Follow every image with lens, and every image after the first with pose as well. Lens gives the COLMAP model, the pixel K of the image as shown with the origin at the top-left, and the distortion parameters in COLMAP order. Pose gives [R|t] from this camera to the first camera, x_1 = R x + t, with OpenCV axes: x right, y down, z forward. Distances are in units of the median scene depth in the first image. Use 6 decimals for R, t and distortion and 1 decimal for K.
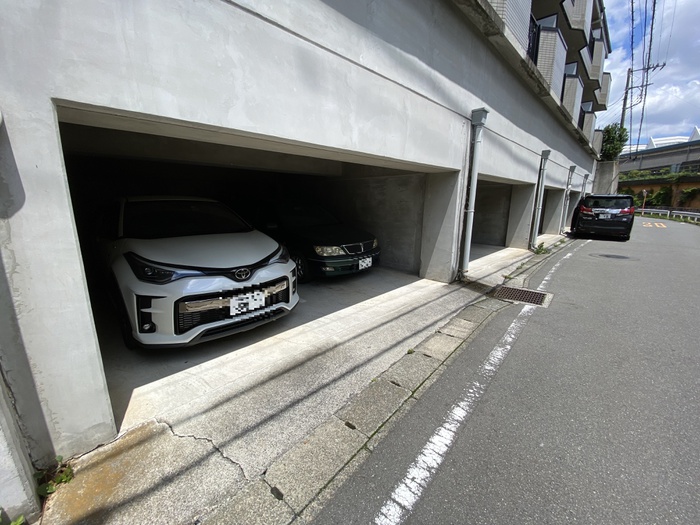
lens RADIAL K [[277.3, 0, 350.0], [0, 277.3, 262.5], [0, 0, 1]] dist [0.000983, -0.012706]
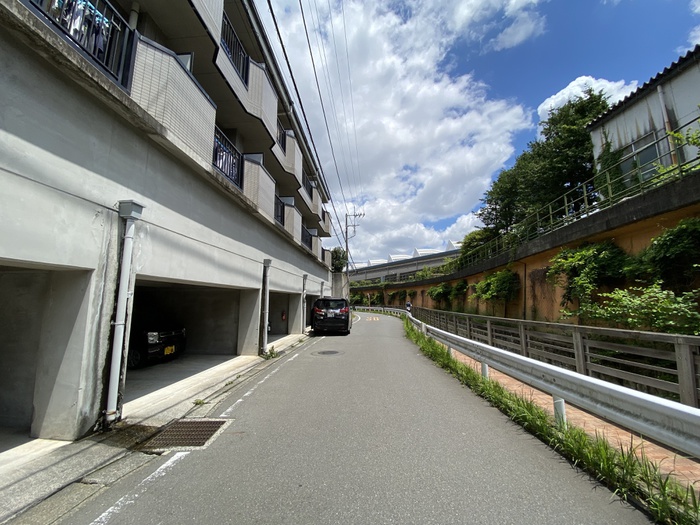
lens RADIAL K [[277.3, 0, 350.0], [0, 277.3, 262.5], [0, 0, 1]] dist [0.000983, -0.012706]
pose [[0.751742, 0.083403, 0.654162, 0.254997], [0.155720, 0.941468, -0.298982, -0.015849], [-0.640808, 0.326623, 0.694753, 0.030837]]
